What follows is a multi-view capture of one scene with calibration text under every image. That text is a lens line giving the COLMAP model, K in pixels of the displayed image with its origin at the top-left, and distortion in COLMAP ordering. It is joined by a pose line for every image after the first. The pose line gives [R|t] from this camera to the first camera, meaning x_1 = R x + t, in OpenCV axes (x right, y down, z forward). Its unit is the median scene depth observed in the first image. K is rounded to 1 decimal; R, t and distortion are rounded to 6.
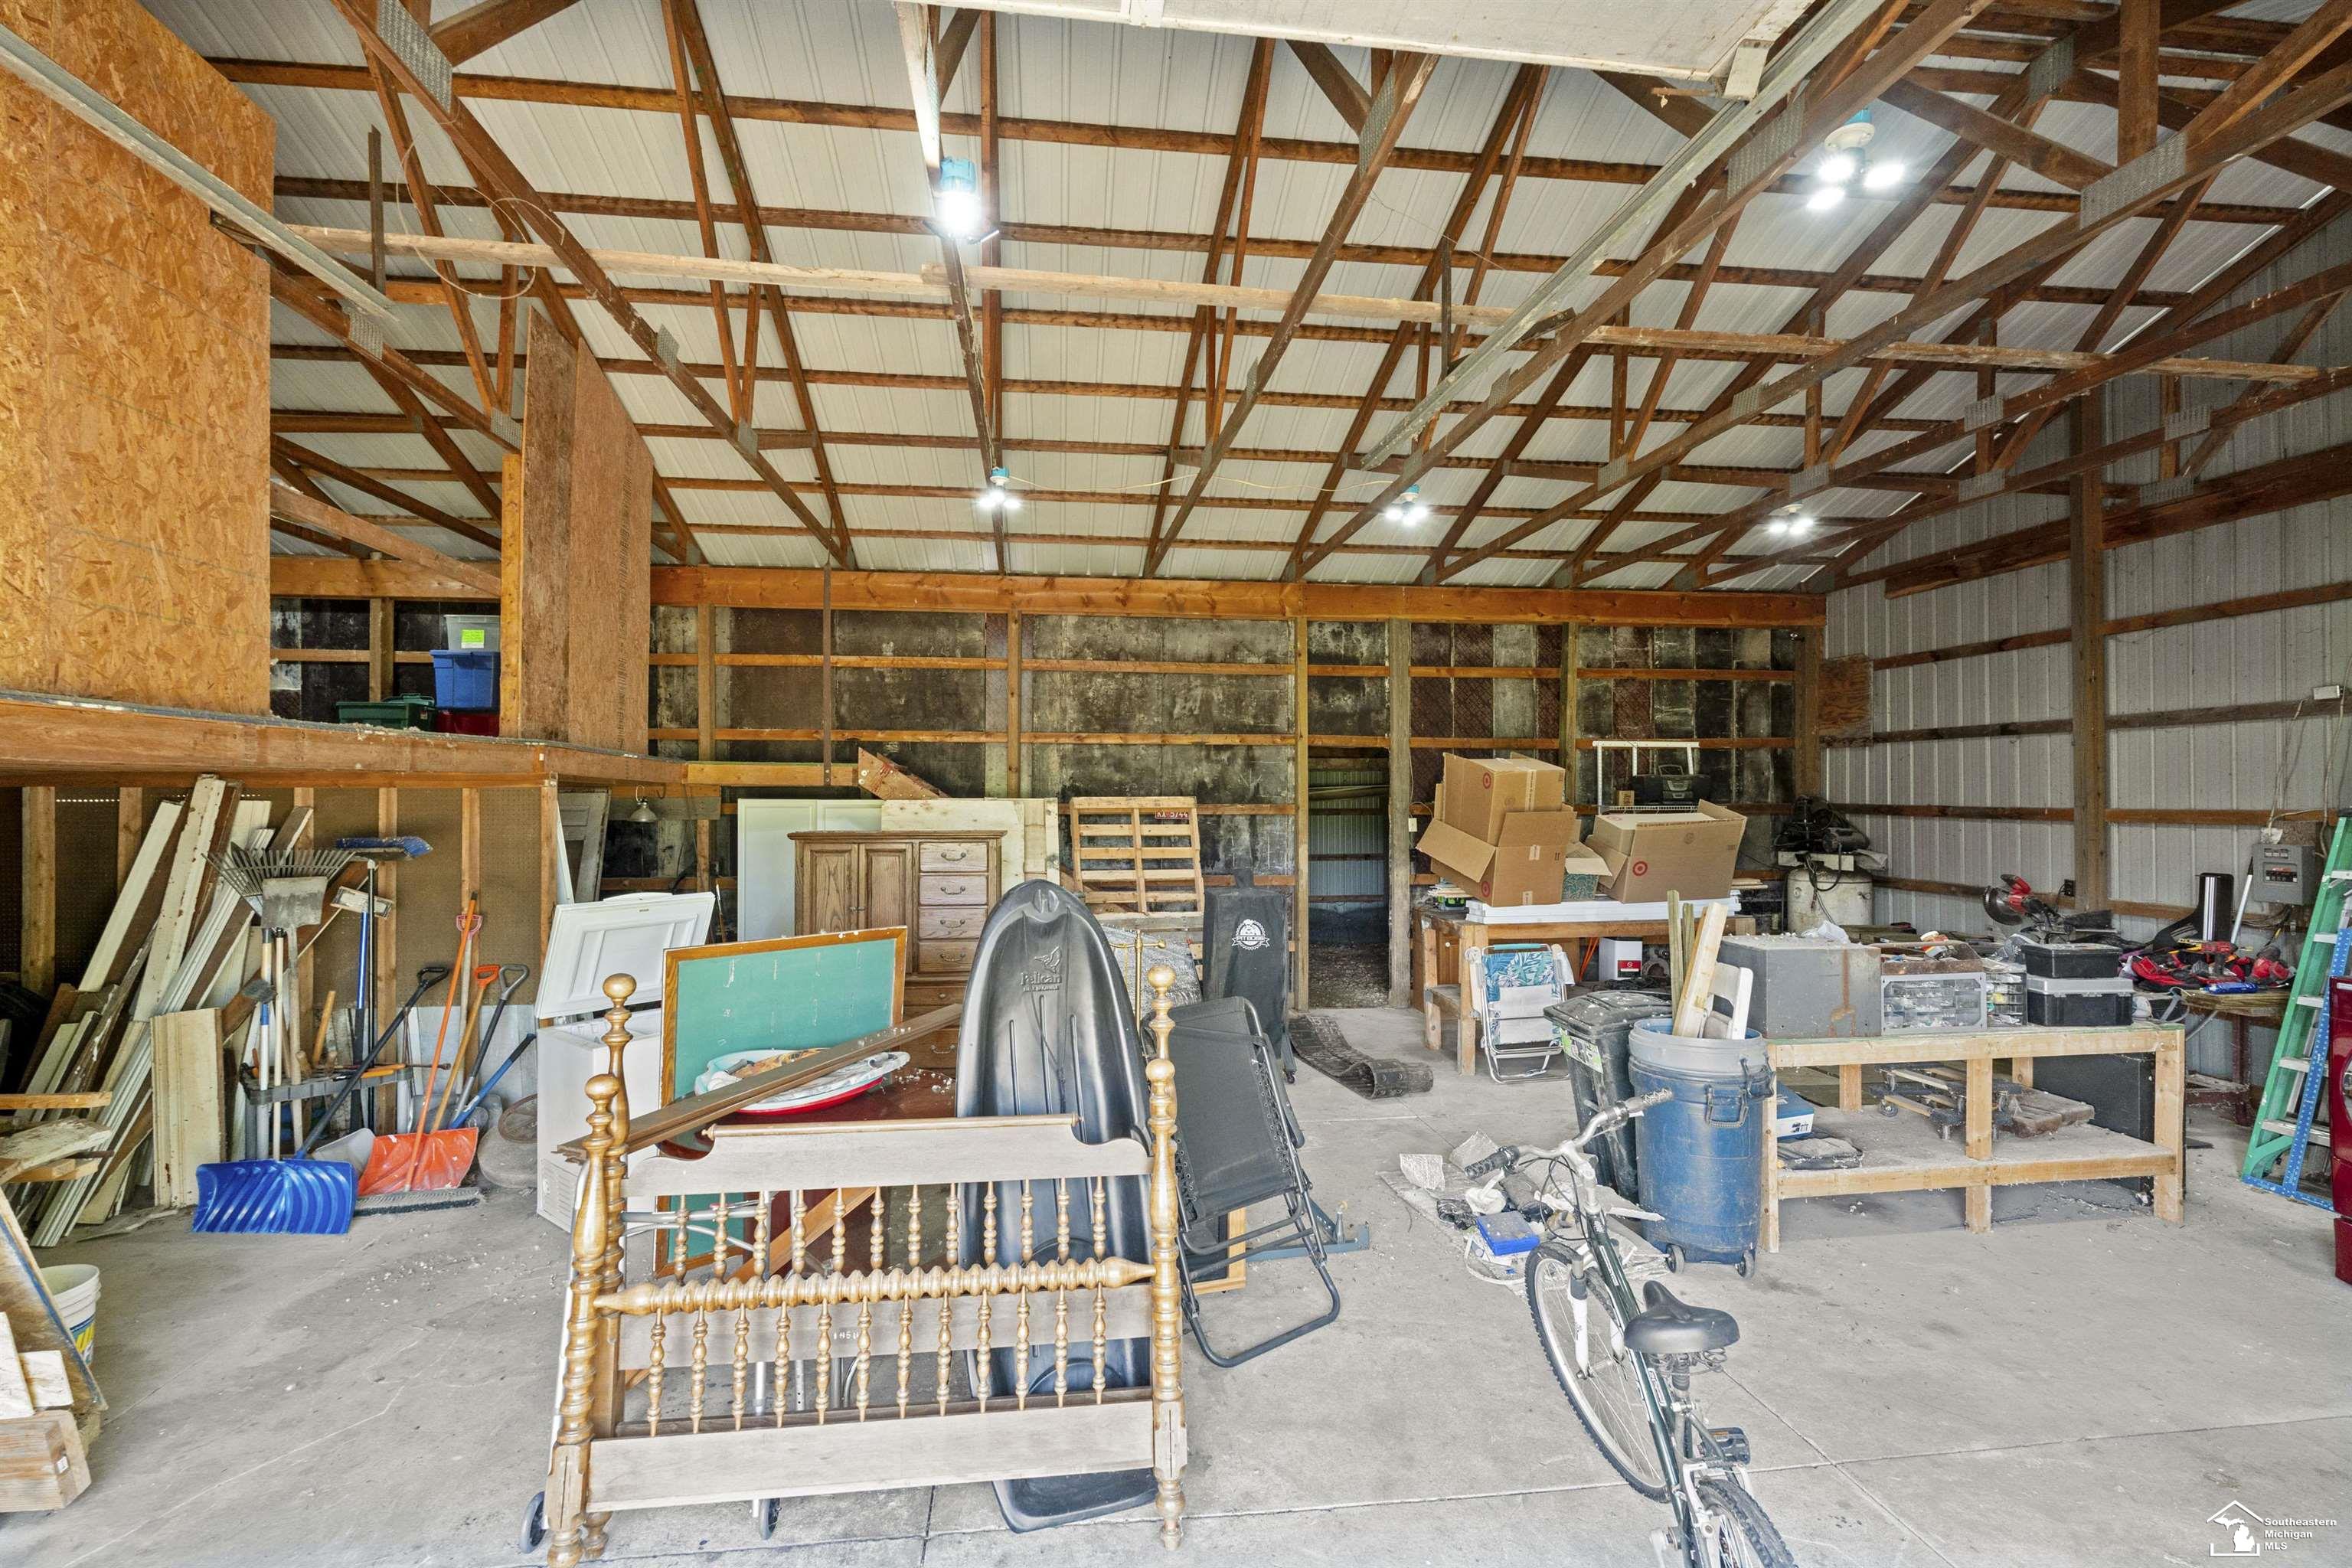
lens RADIAL K [[1037.6, 0, 1172.4], [0, 1037.6, 771.5], [0, 0, 1]] dist [-0.002378, 0.000600]
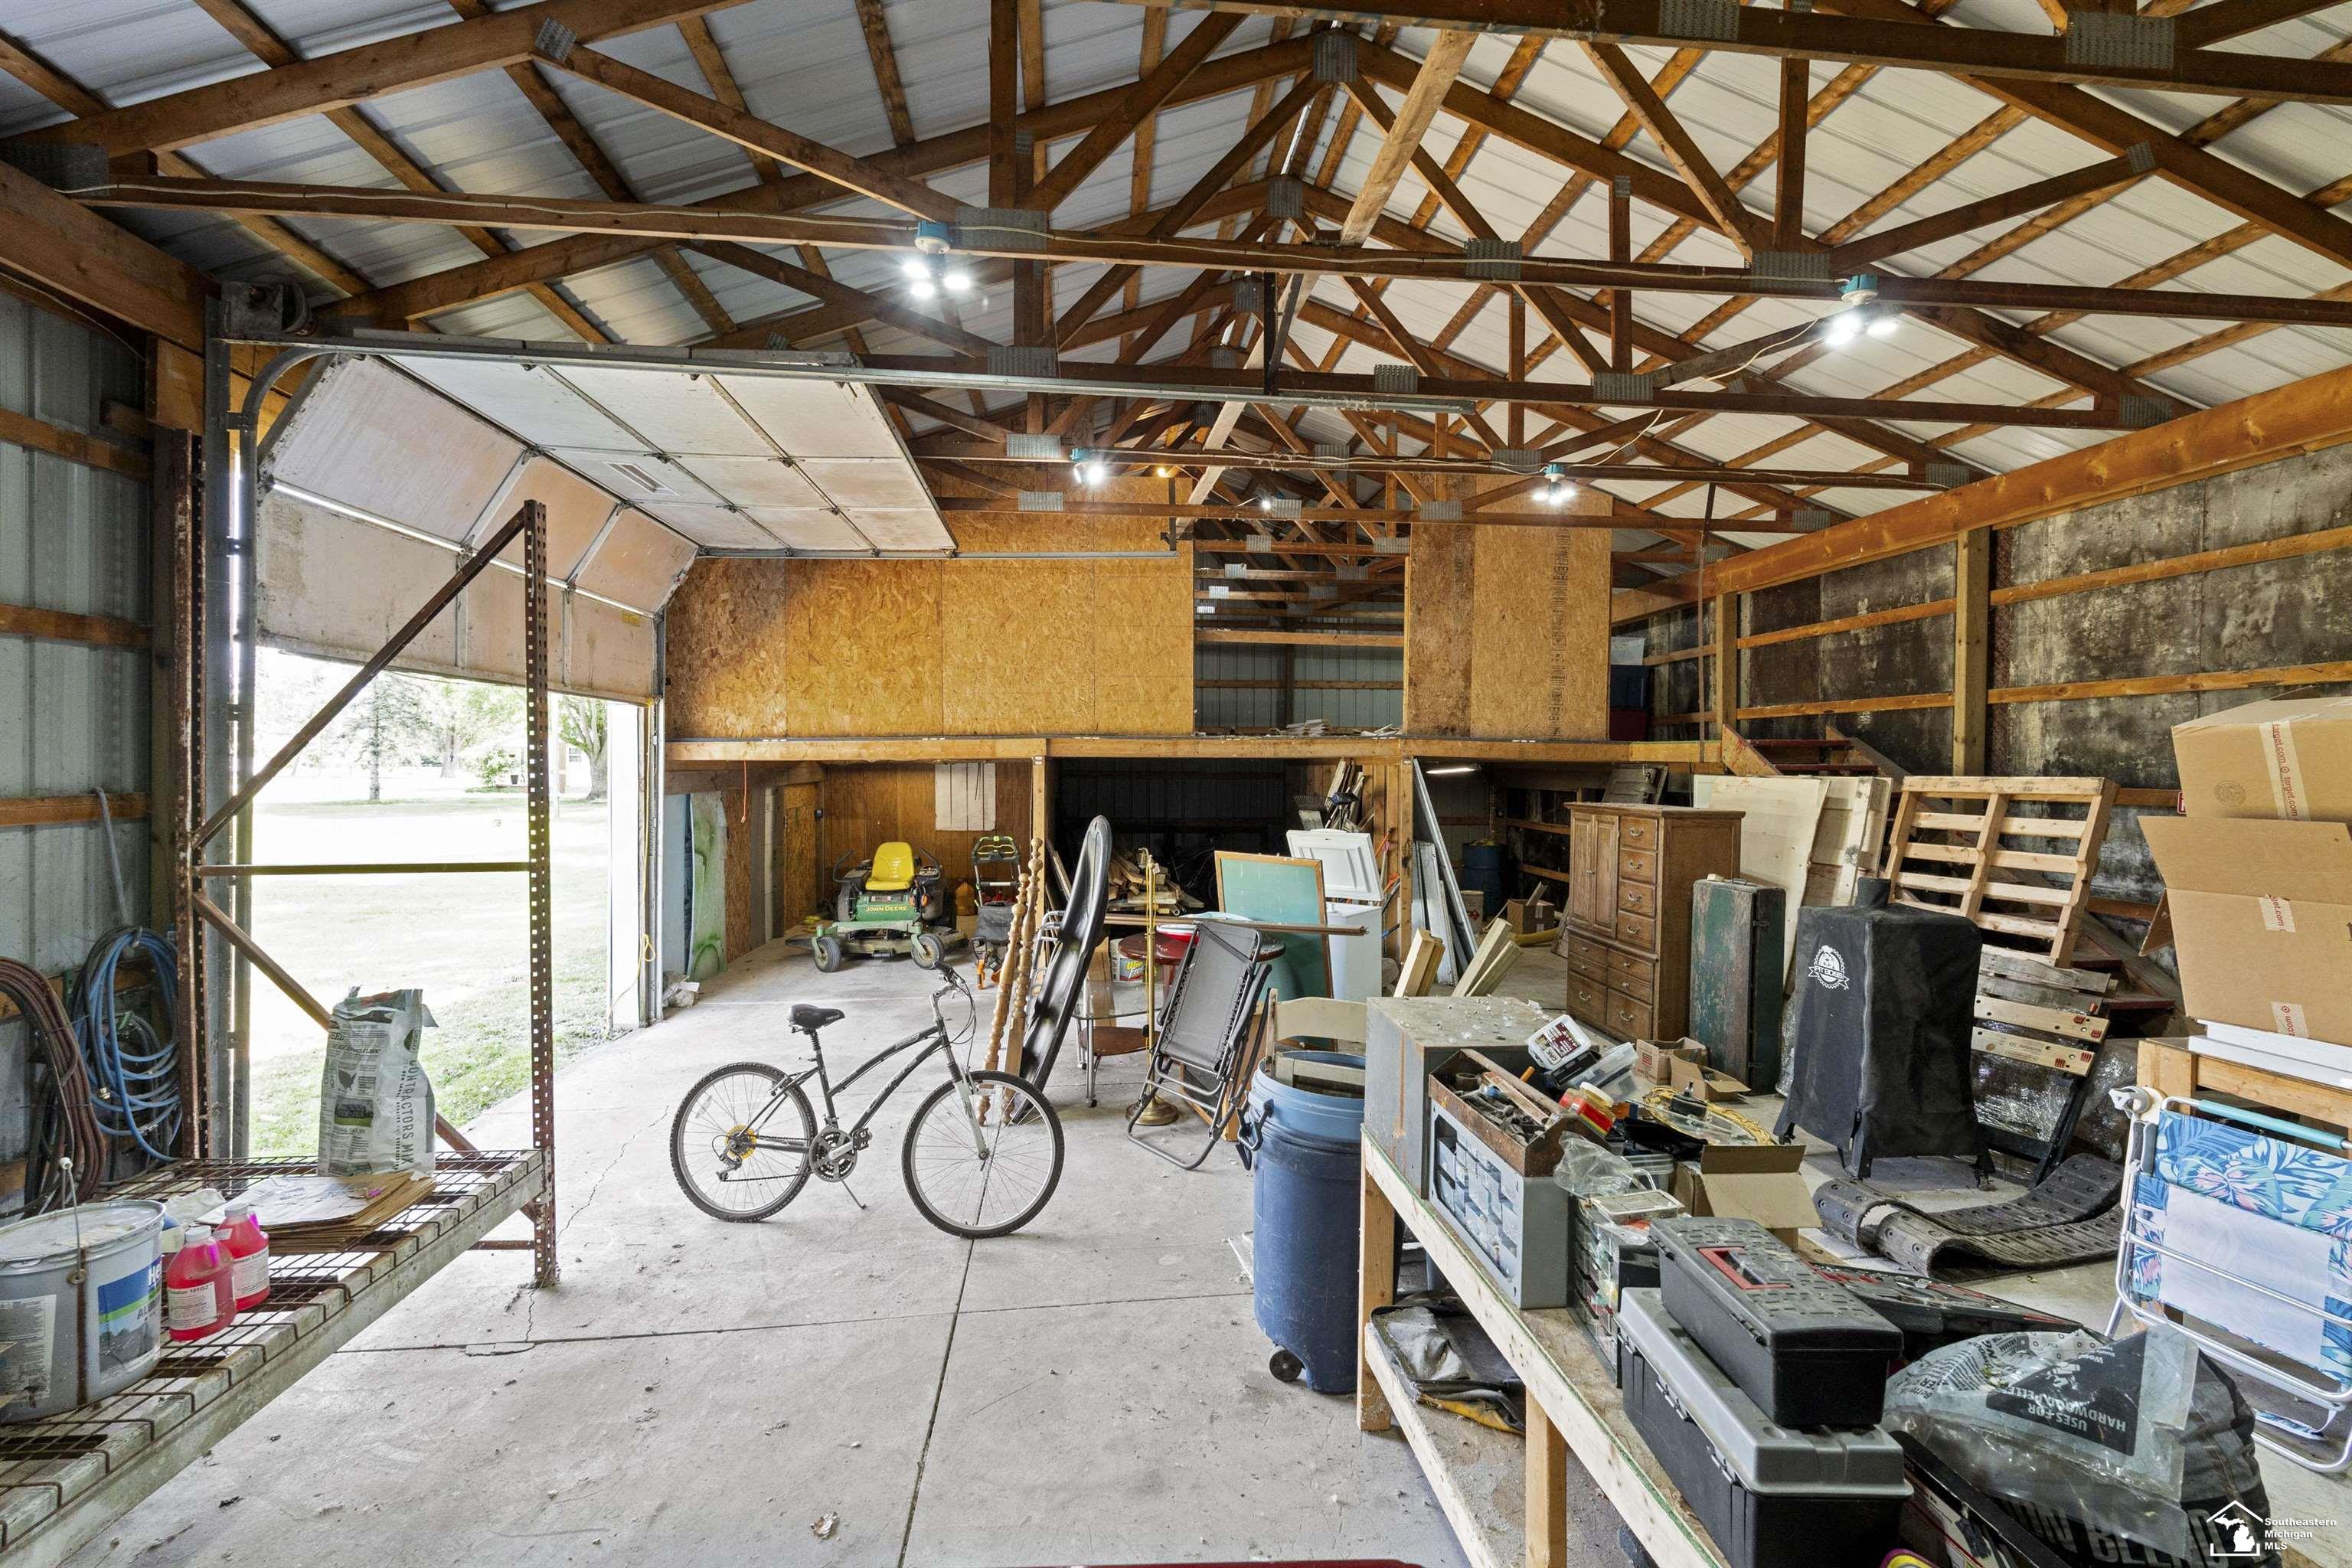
lens RADIAL K [[1037.6, 0, 1172.4], [0, 1037.6, 771.5], [0, 0, 1]] dist [-0.002378, 0.000600]
pose [[-0.026286, 0.005527, -0.999639, 0.610717], [0.018870, 0.999809, 0.005032, 0.006328], [0.999476, -0.018731, -0.026385, 0.425137]]
